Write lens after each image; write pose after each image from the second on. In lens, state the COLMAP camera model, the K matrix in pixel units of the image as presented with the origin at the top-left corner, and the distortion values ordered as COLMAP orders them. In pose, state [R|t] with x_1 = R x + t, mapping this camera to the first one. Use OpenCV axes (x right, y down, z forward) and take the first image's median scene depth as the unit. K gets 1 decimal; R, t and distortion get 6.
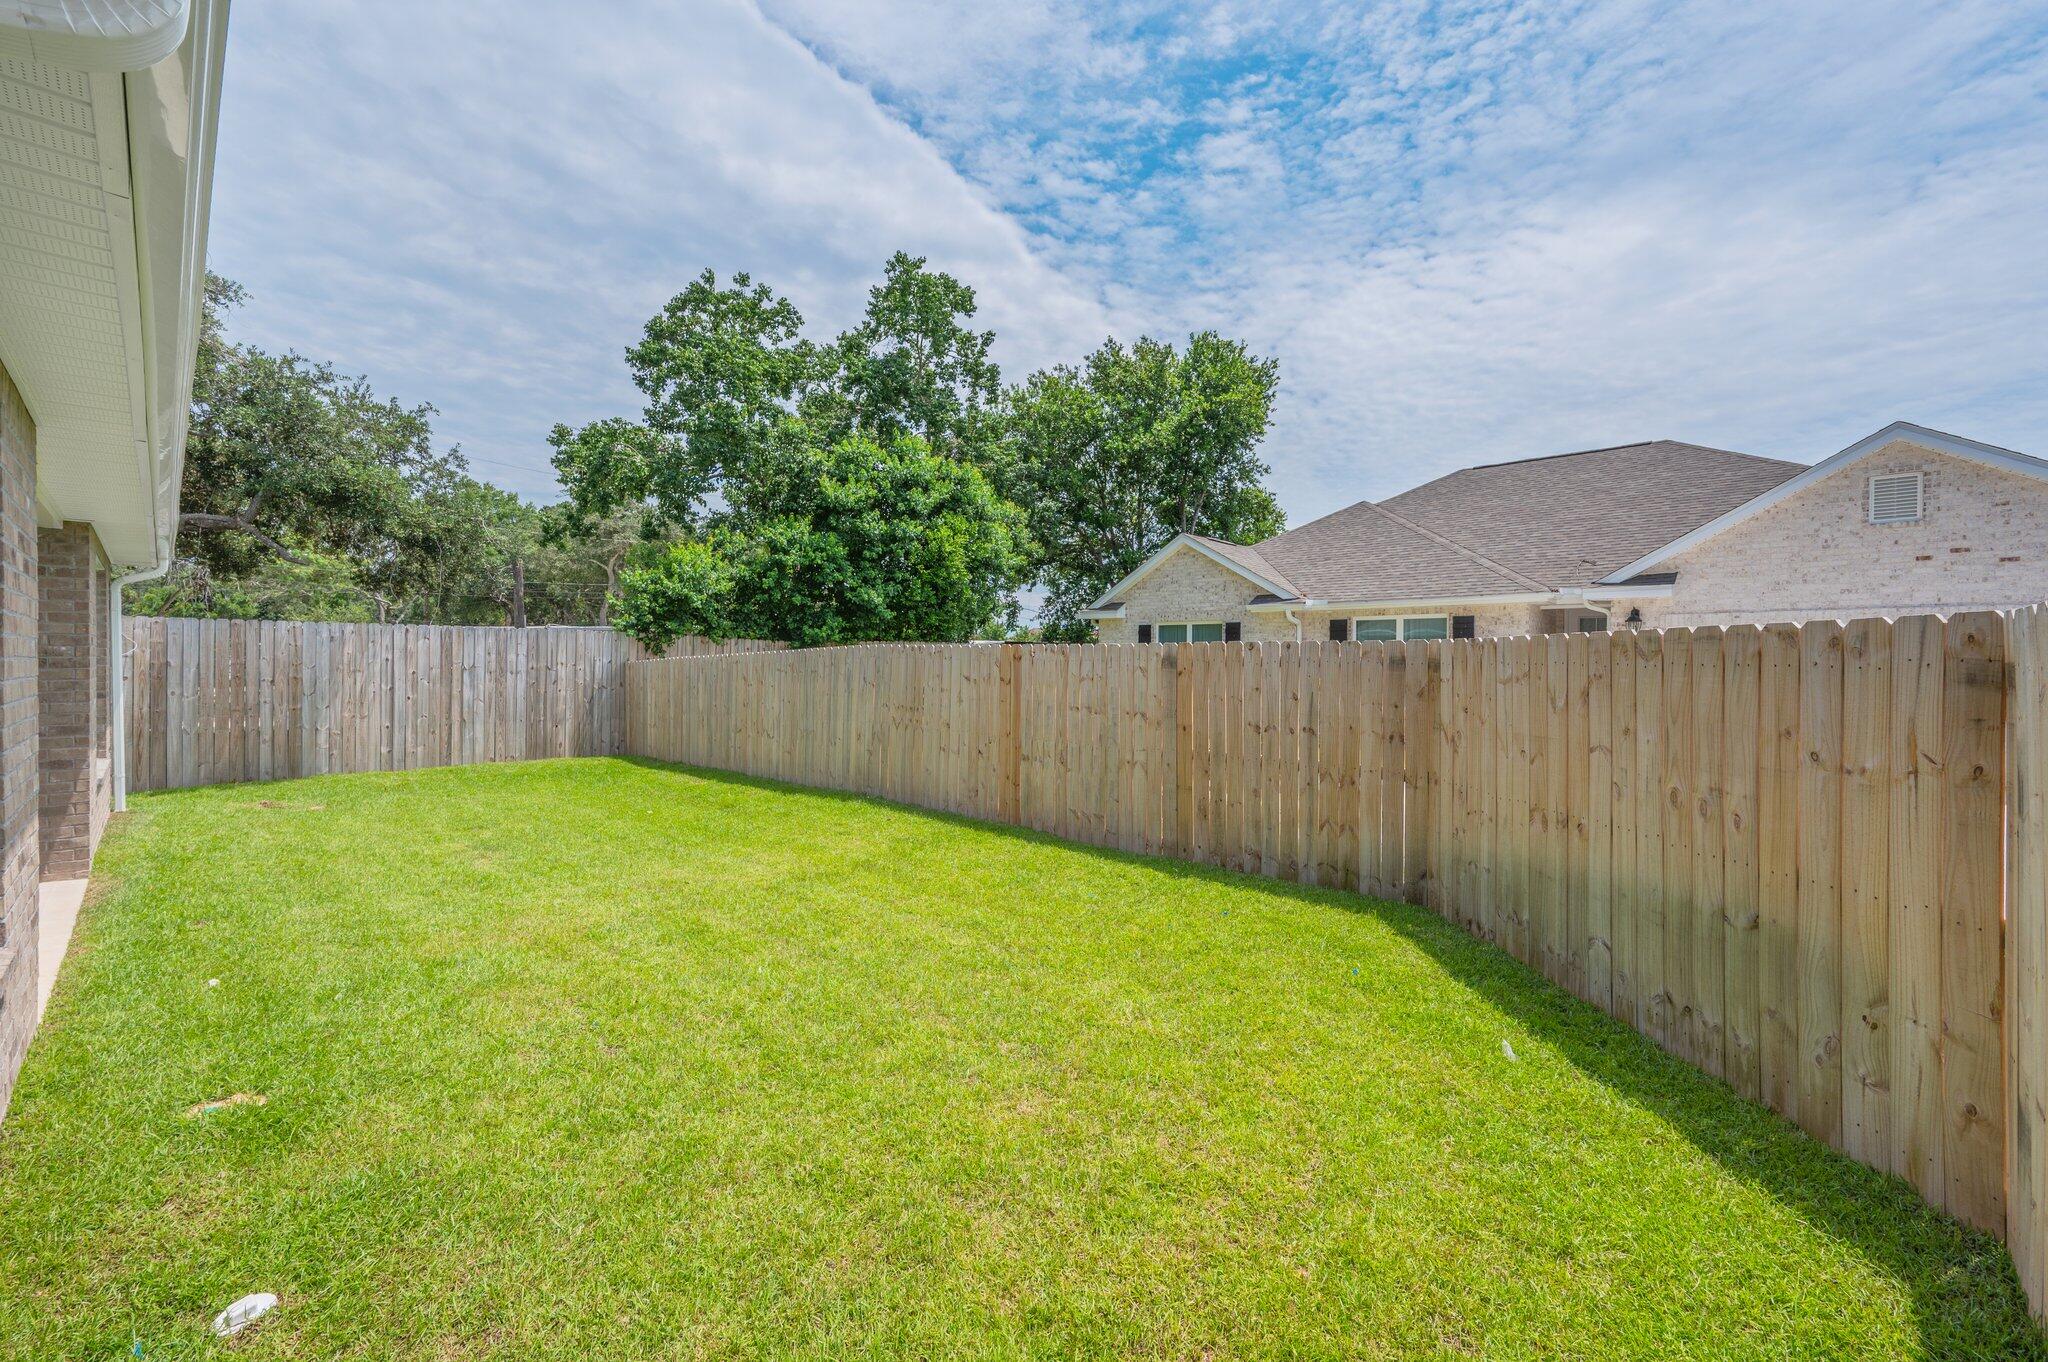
lens RADIAL K [[818.2, 0, 1025.2], [0, 818.2, 659.0], [0, 0, 1]] dist [-0.000804, -0.000006]
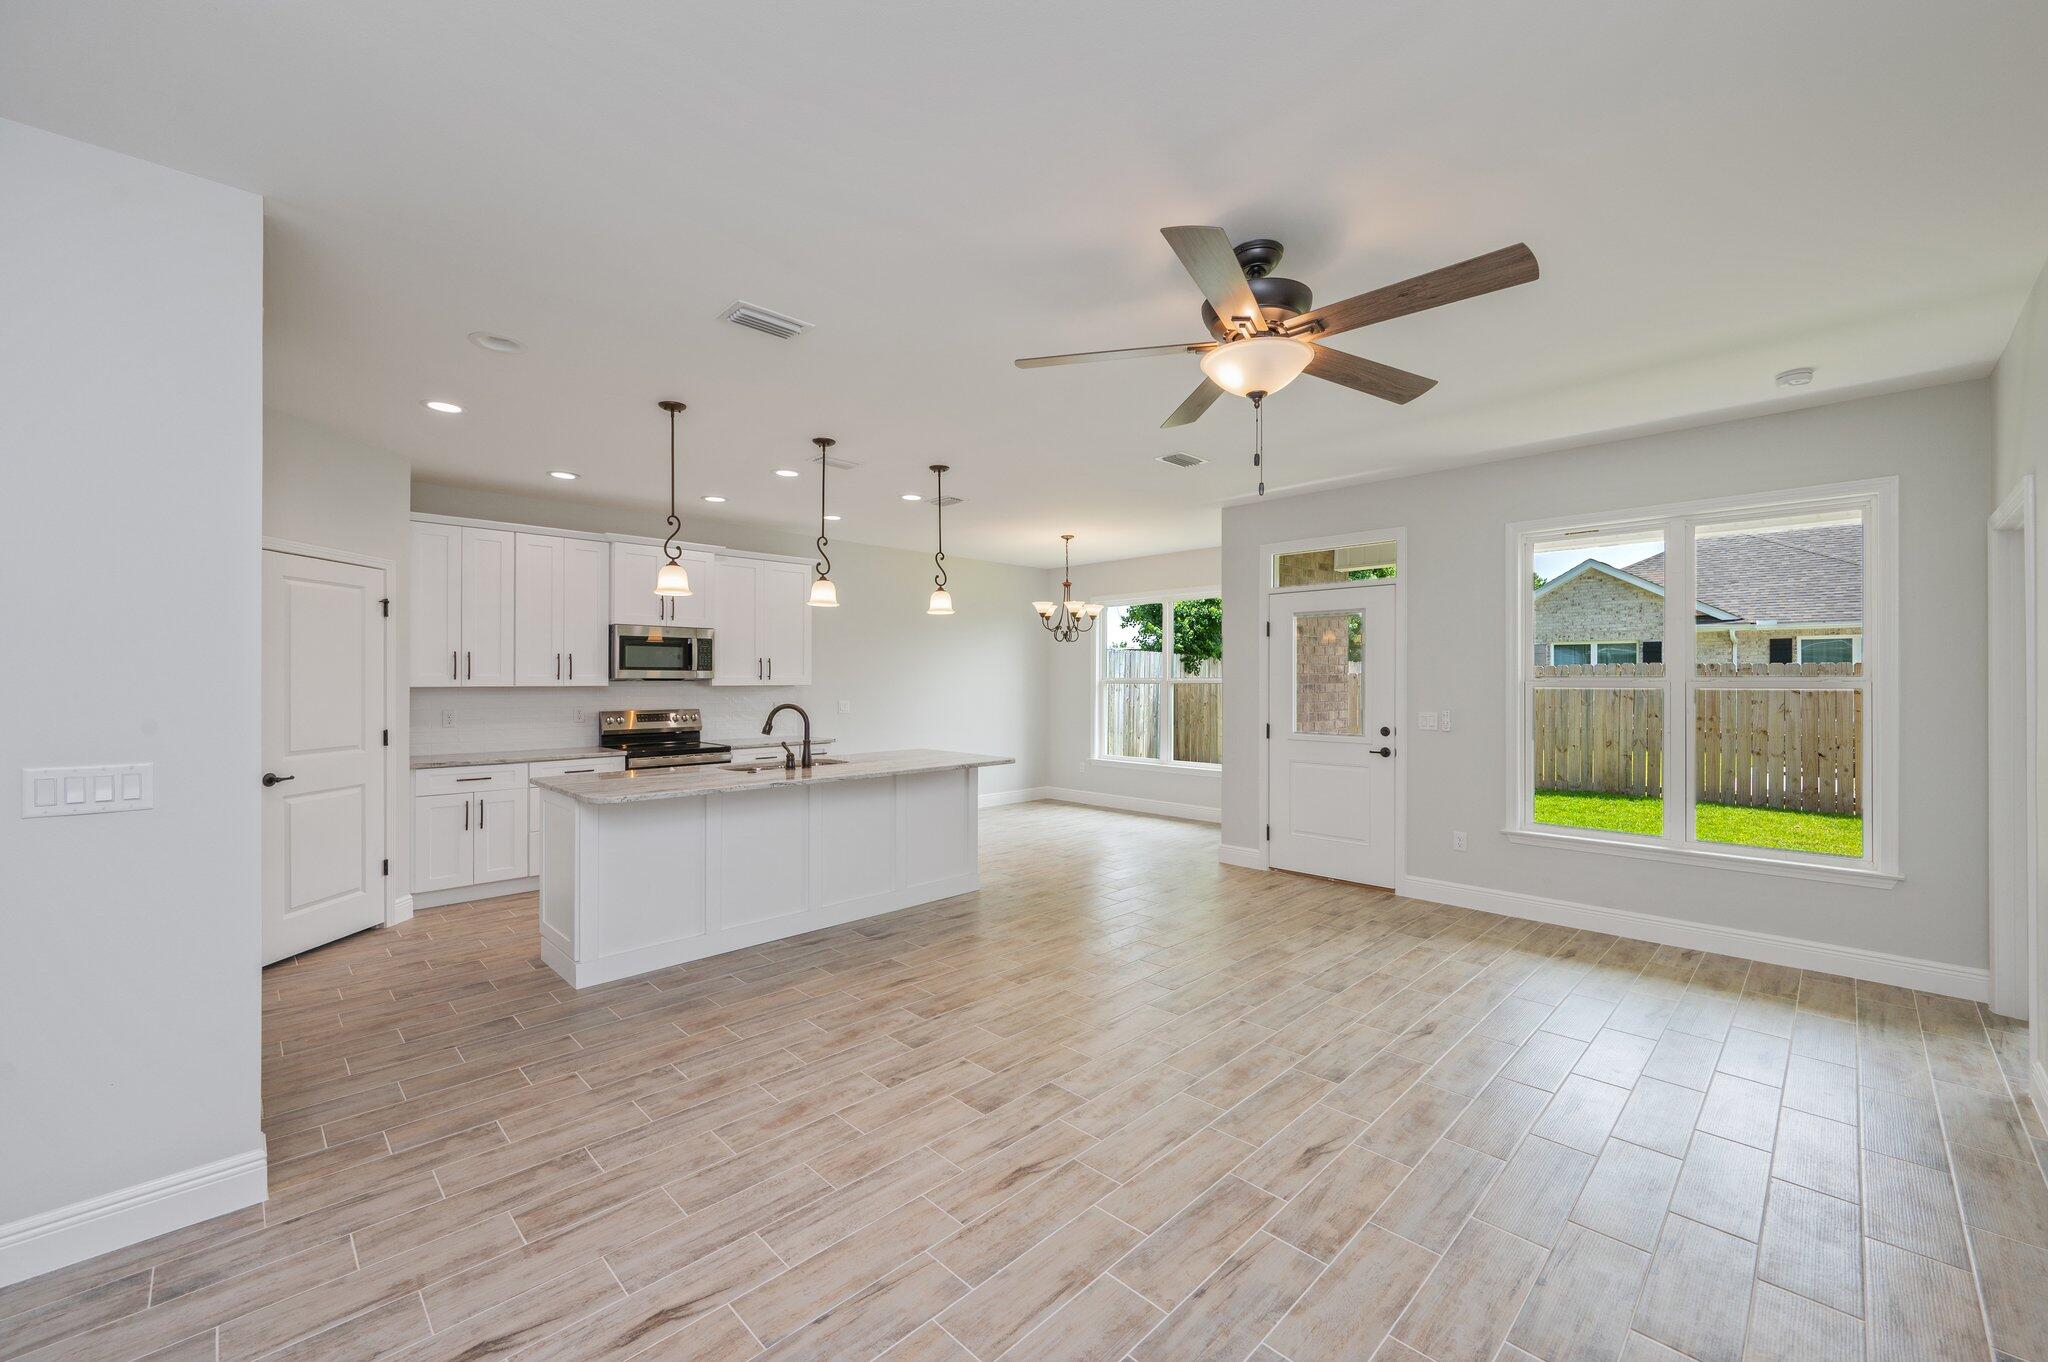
lens RADIAL K [[814.8, 0, 1032.3], [0, 814.8, 680.6], [0, 0, 1]] dist [-0.000918, -0.000208]
pose [[0.999641, -0.003840, -0.026530, -0.754428], [0.003895, 0.999990, 0.002035, 0.000972], [0.026522, -0.002138, 0.999646, -0.124557]]
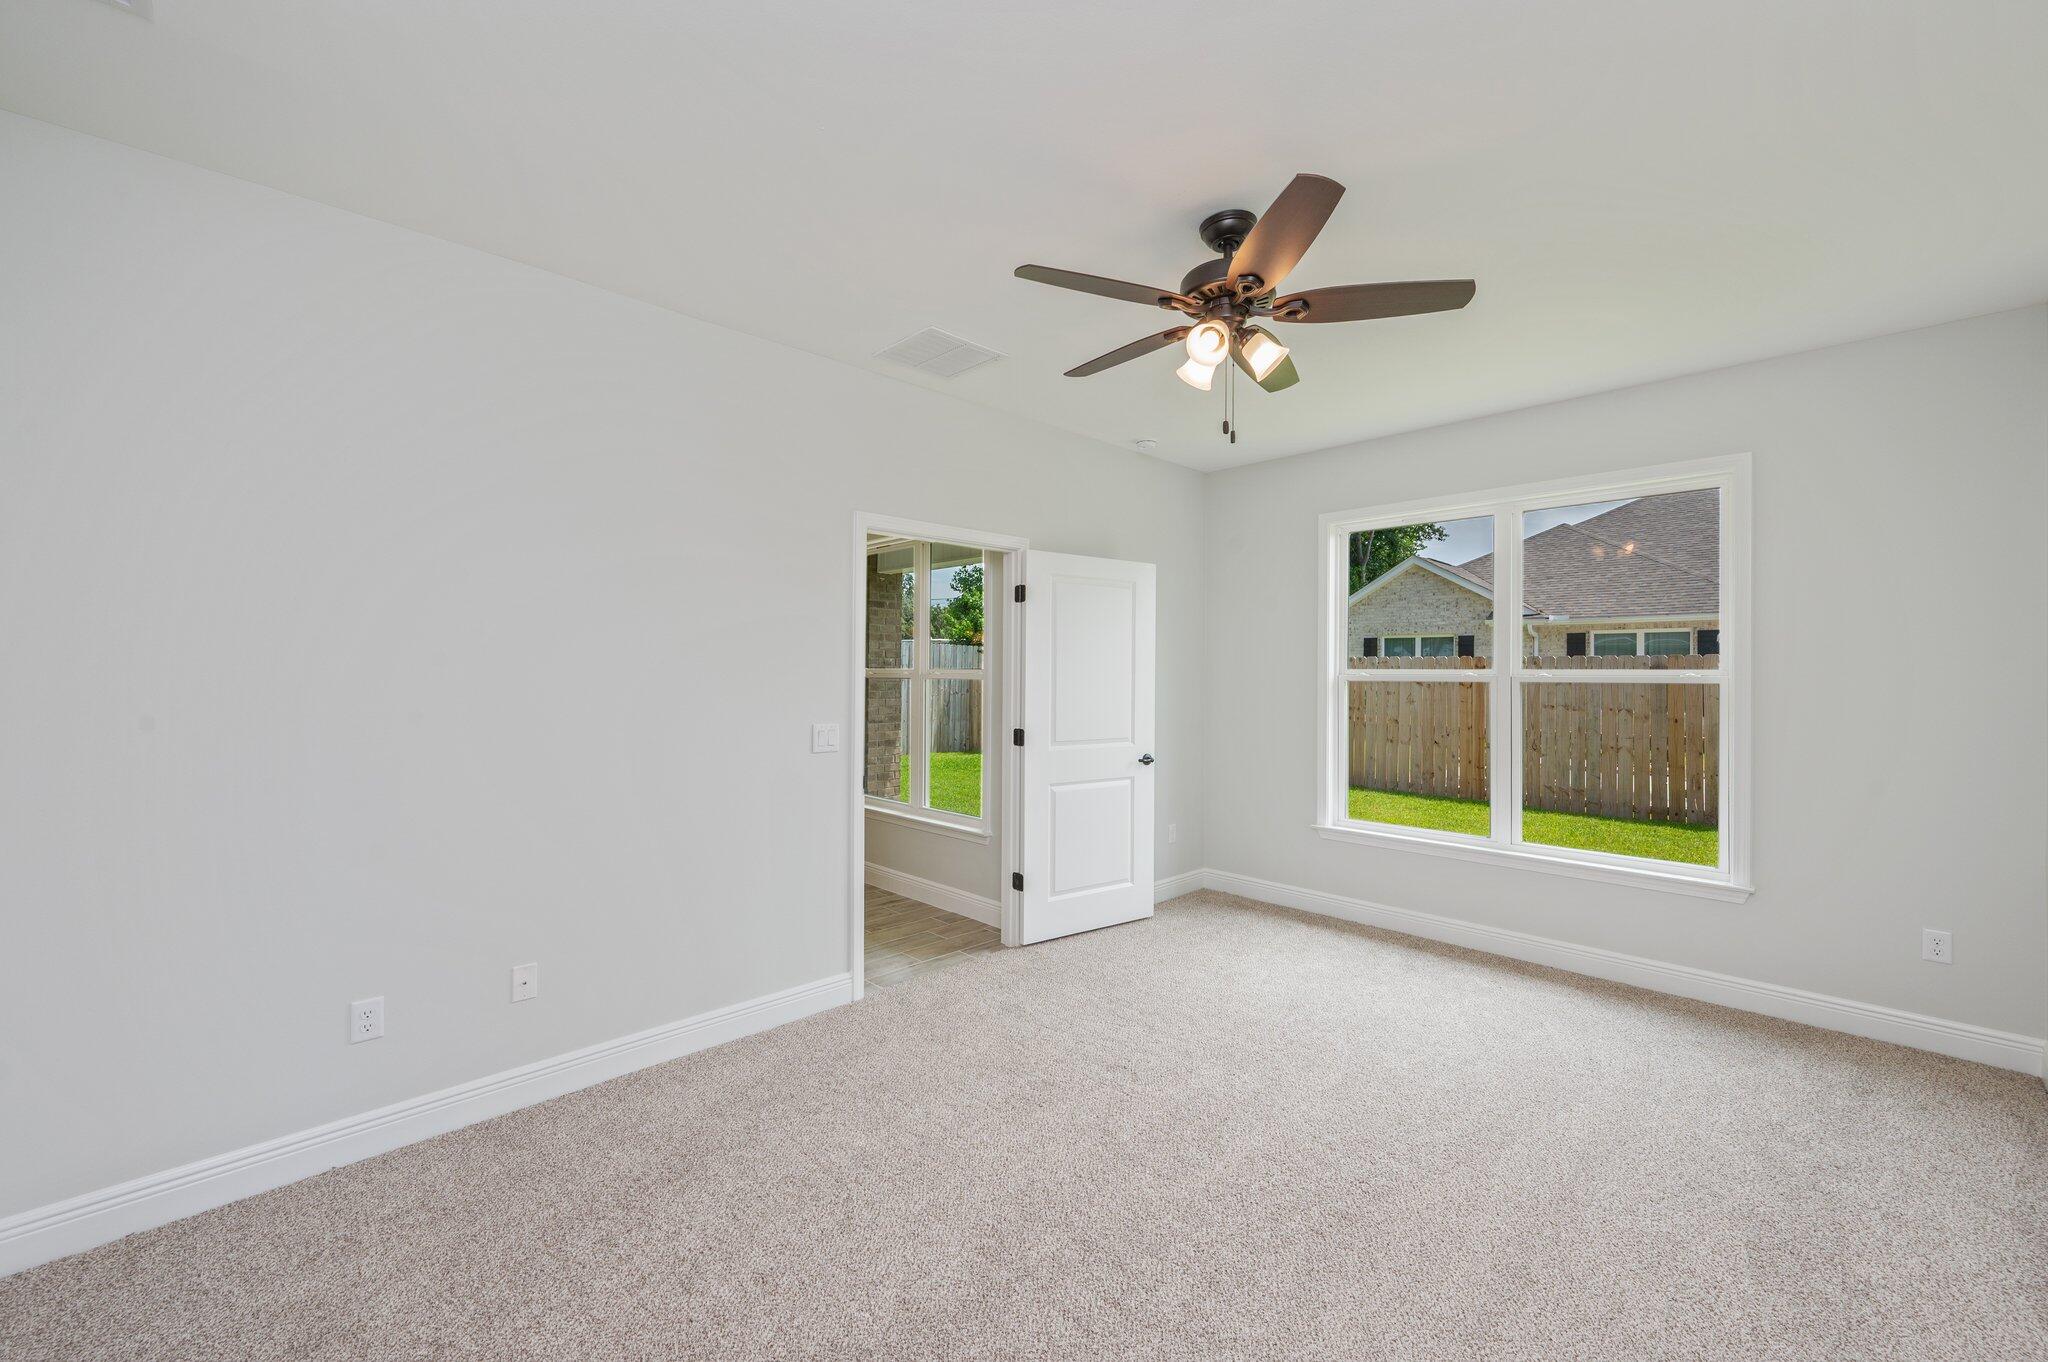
lens RADIAL K [[820.5, 0, 1036.9], [0, 820.5, 671.2], [0, 0, 1]] dist [-0.001342, -0.000097]
pose [[0.999352, 0.000709, -0.035993, -0.407541], [-0.000614, 0.999996, 0.002636, 0.001235], [0.035995, -0.002613, 0.999349, -0.182911]]
